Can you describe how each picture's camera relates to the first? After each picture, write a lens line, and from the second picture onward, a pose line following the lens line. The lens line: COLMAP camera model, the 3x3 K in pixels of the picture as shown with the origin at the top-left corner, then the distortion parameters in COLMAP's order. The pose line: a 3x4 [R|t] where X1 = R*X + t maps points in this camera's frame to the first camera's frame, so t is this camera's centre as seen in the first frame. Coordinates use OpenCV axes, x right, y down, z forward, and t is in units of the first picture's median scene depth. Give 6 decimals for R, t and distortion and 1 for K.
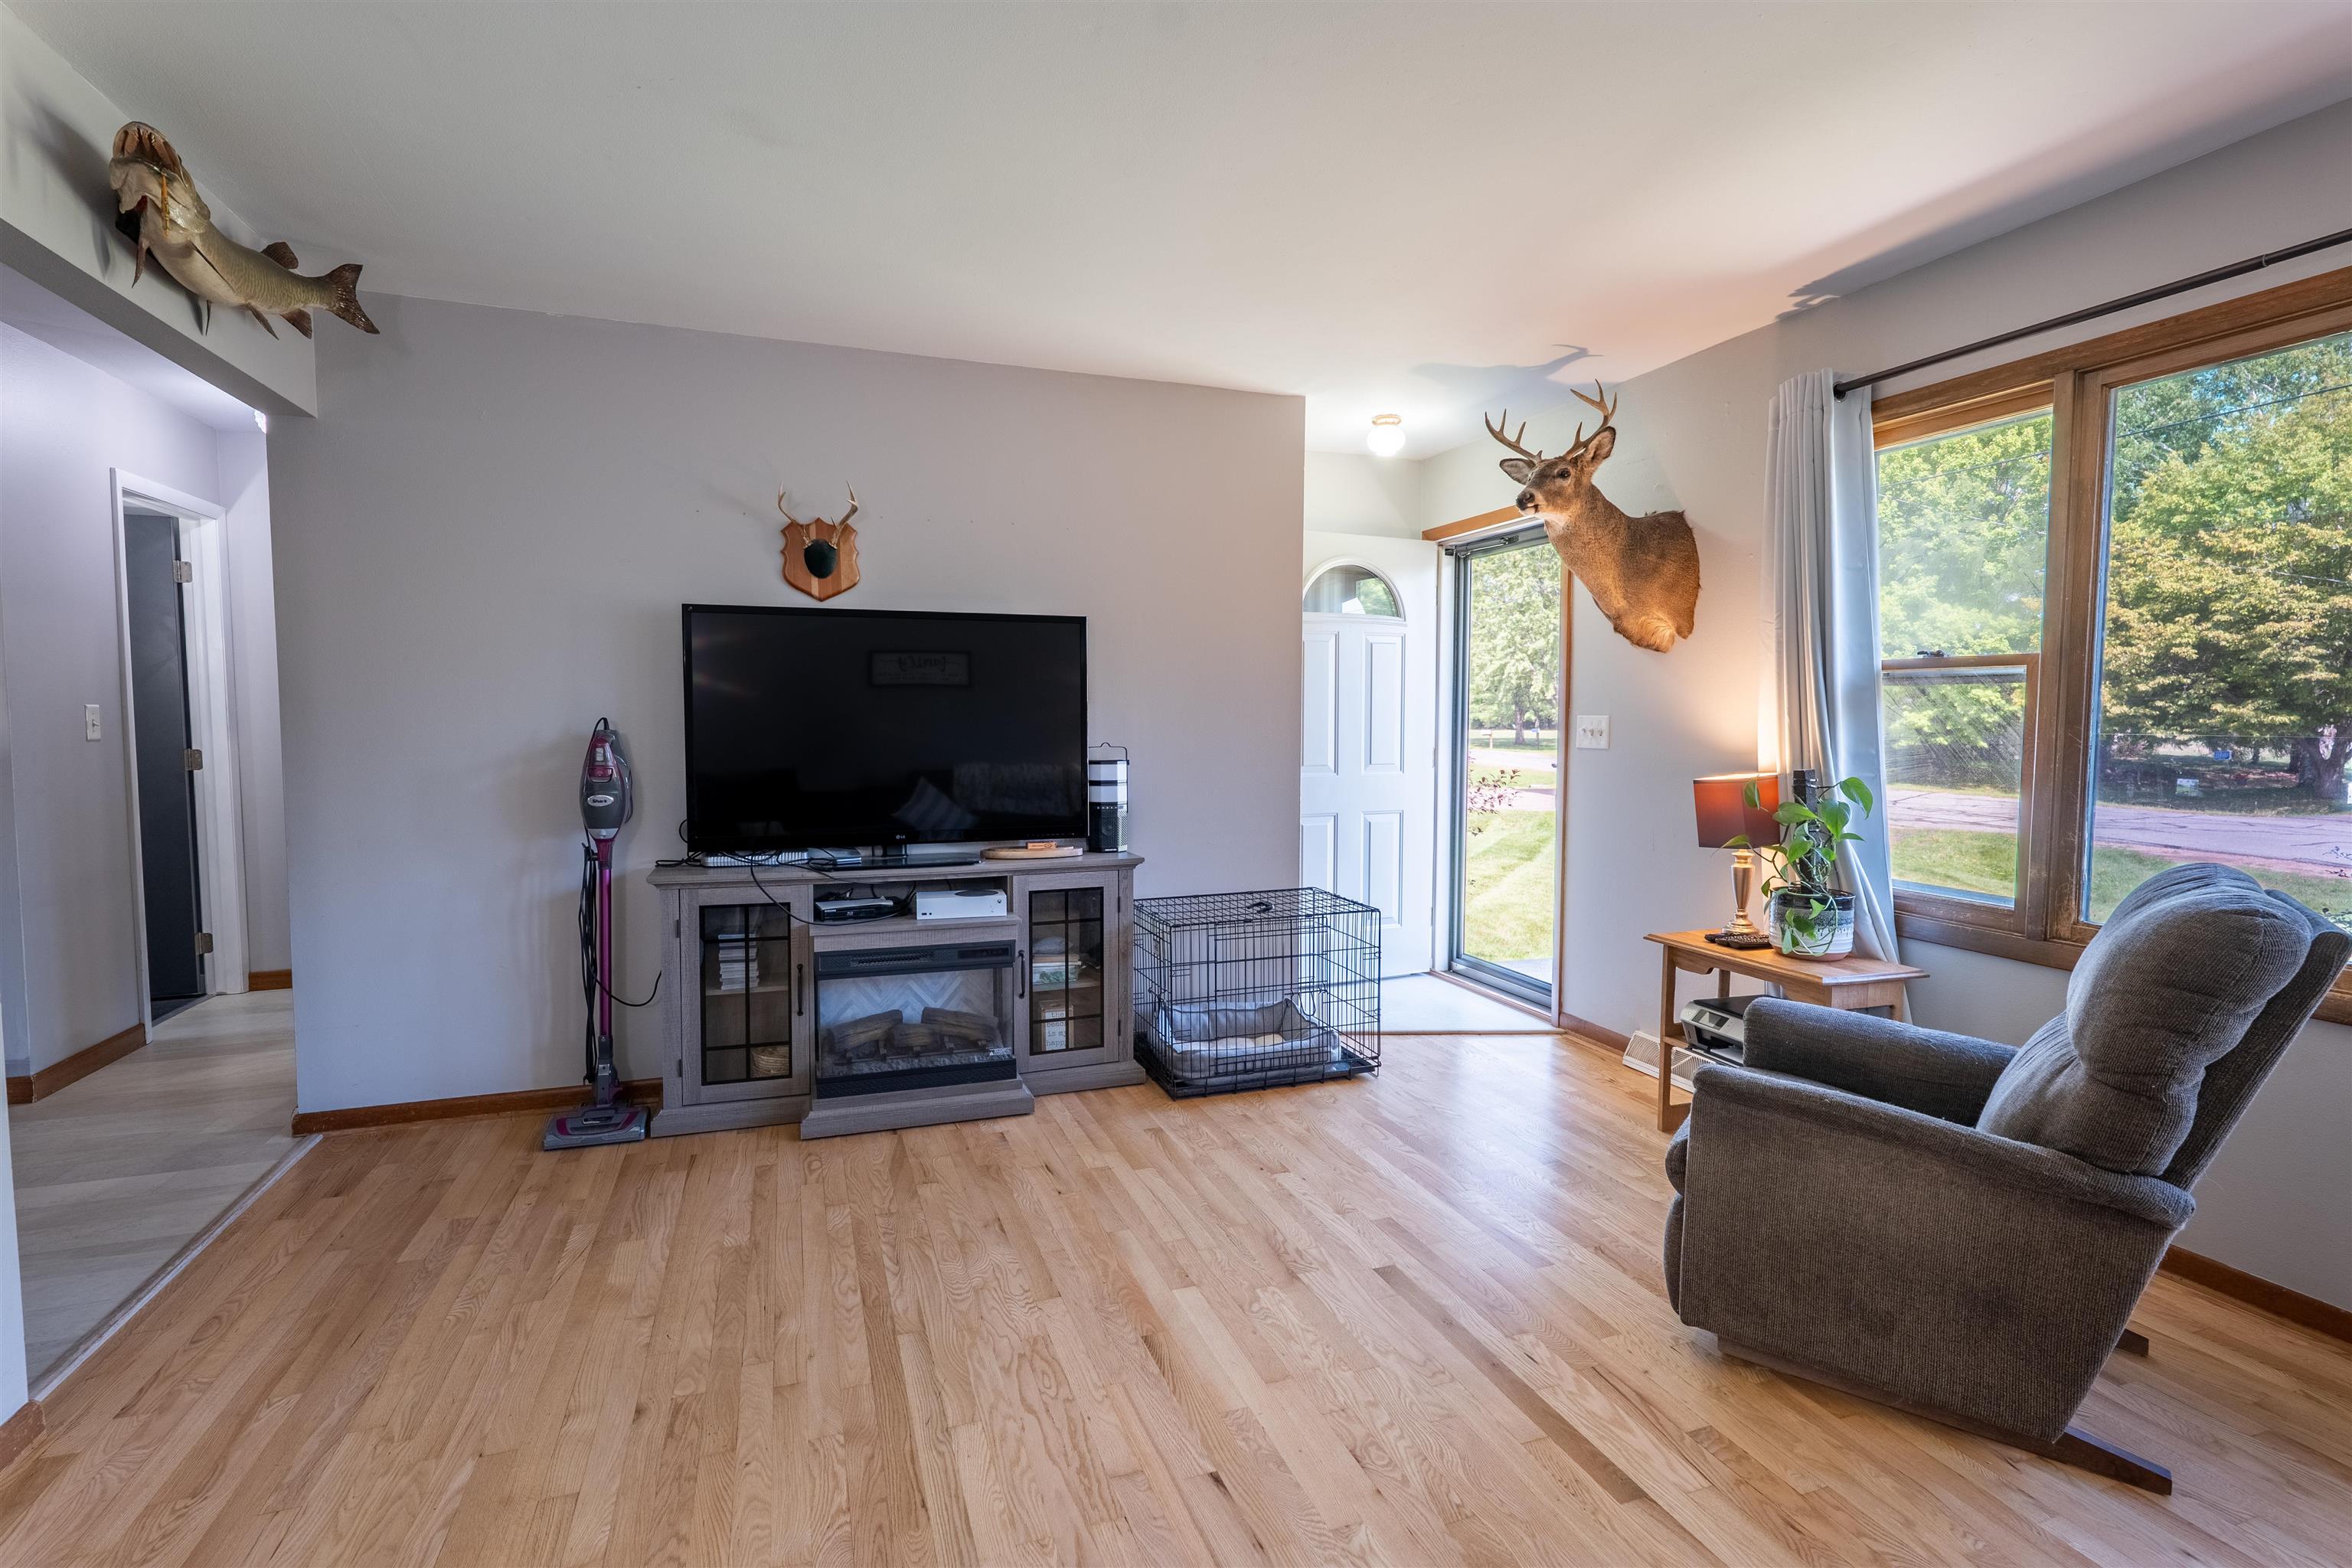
lens RADIAL K [[1090.5, 0, 1177.5], [0, 1090.5, 780.4], [0, 0, 1]] dist [0.000514, 0.000334]
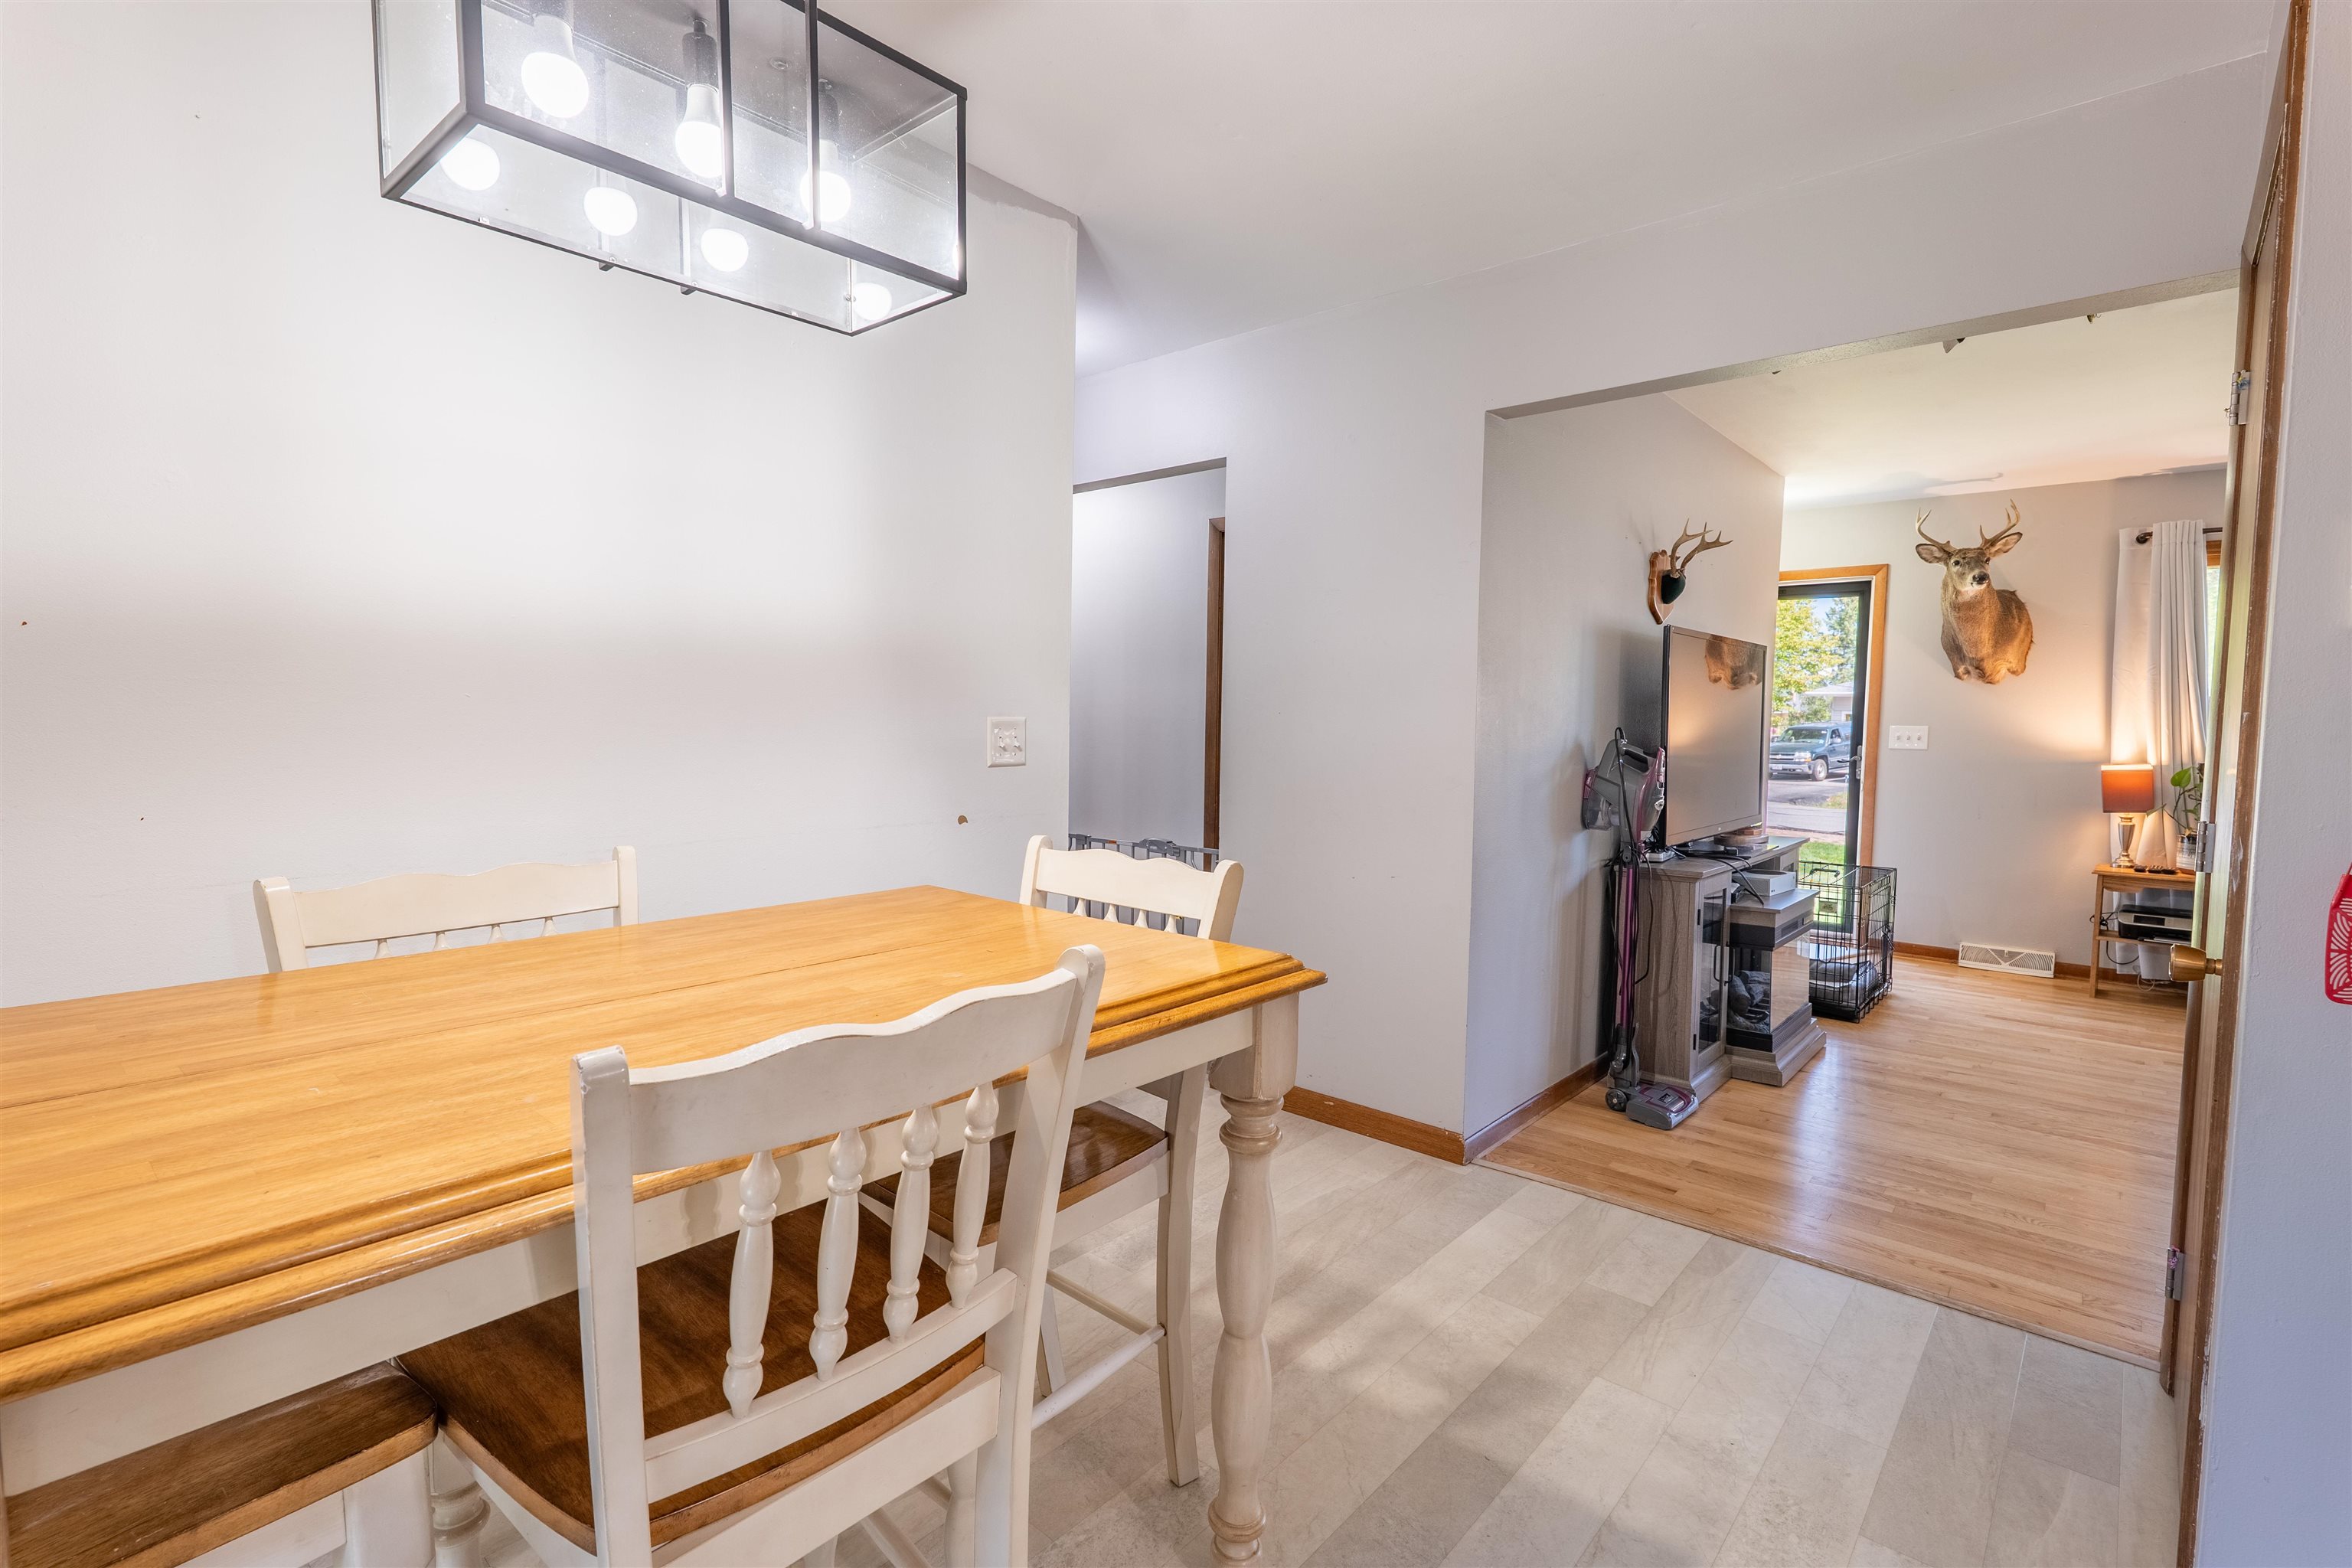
lens RADIAL K [[1085.8, 0, 1176.0], [0, 1085.8, 784.0], [0, 0, 1]] dist [0.002812, 0.000383]
pose [[0.875025, -0.021612, 0.483594, -1.653767], [0.017606, 0.999763, 0.012823, -0.027192], [-0.483757, -0.002706, 0.875198, 0.323198]]
